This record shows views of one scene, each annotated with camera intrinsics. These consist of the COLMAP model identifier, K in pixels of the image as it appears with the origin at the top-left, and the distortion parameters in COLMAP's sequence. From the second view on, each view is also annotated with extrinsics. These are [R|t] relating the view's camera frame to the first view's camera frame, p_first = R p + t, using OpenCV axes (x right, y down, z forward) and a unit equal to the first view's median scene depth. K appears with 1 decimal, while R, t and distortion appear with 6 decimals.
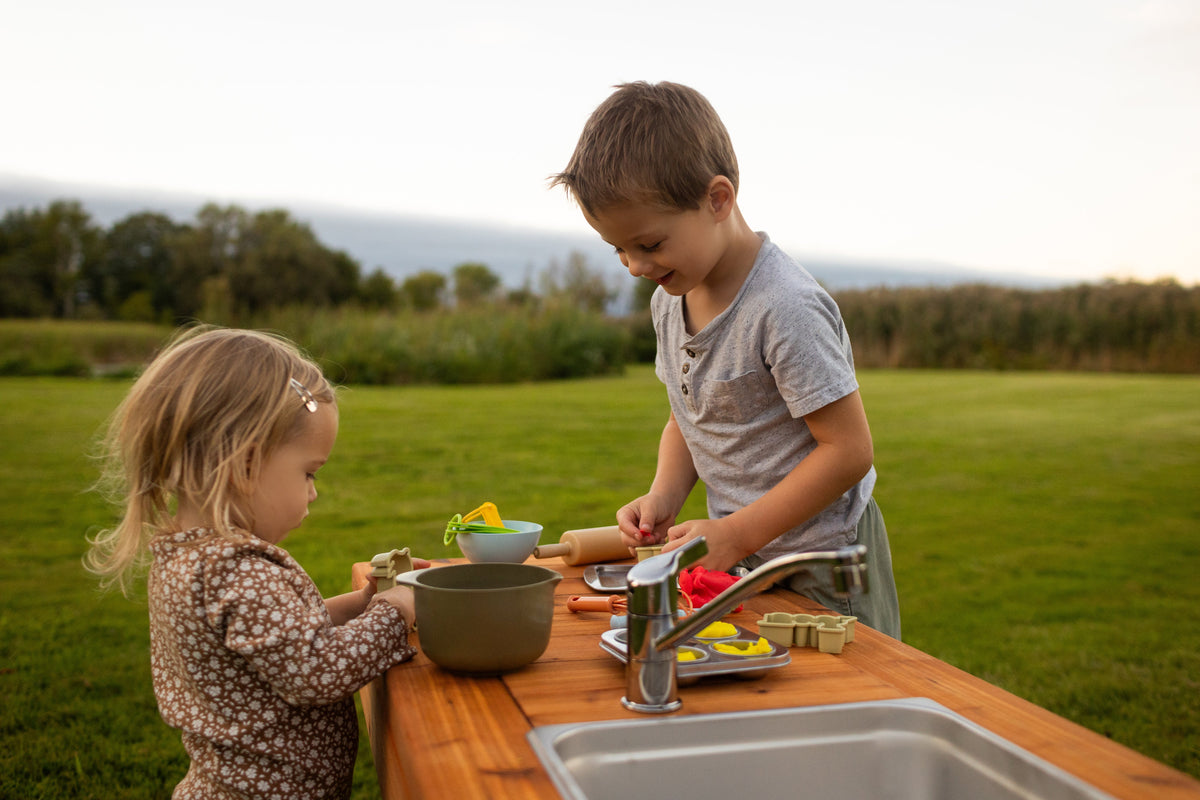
lens RADIAL K [[1139.7, 0, 600.0], [0, 1139.7, 400.0], [0, 0, 1]] dist [0.014997, -0.005386]
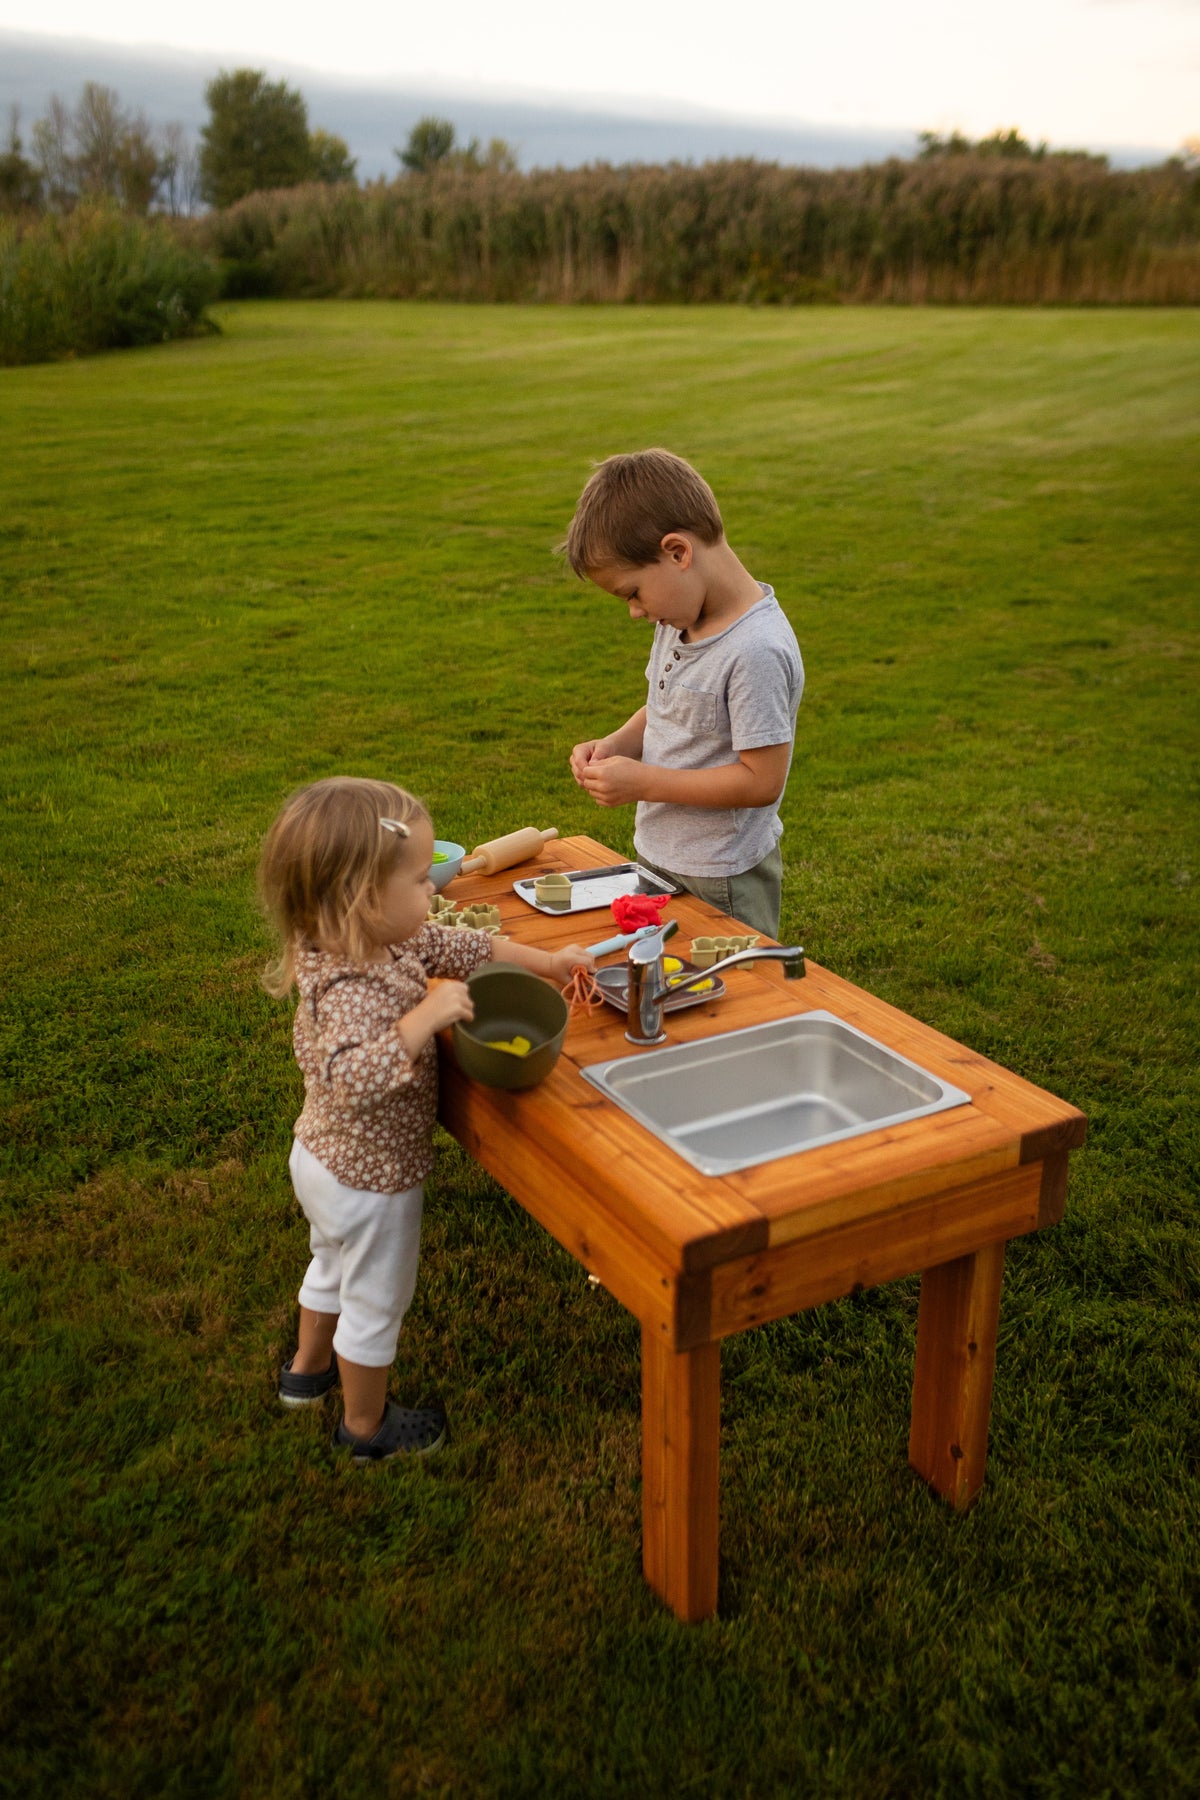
lens RADIAL K [[1709.5, 0, 600.0], [0, 1709.5, 900.0], [0, 0, 1]] dist [0.014997, -0.005386]
pose [[0.970207, -0.091686, 0.224258, -0.117371], [0.016712, 0.948749, 0.315590, -0.141669], [-0.241700, -0.302440, 0.922015, -0.228563]]
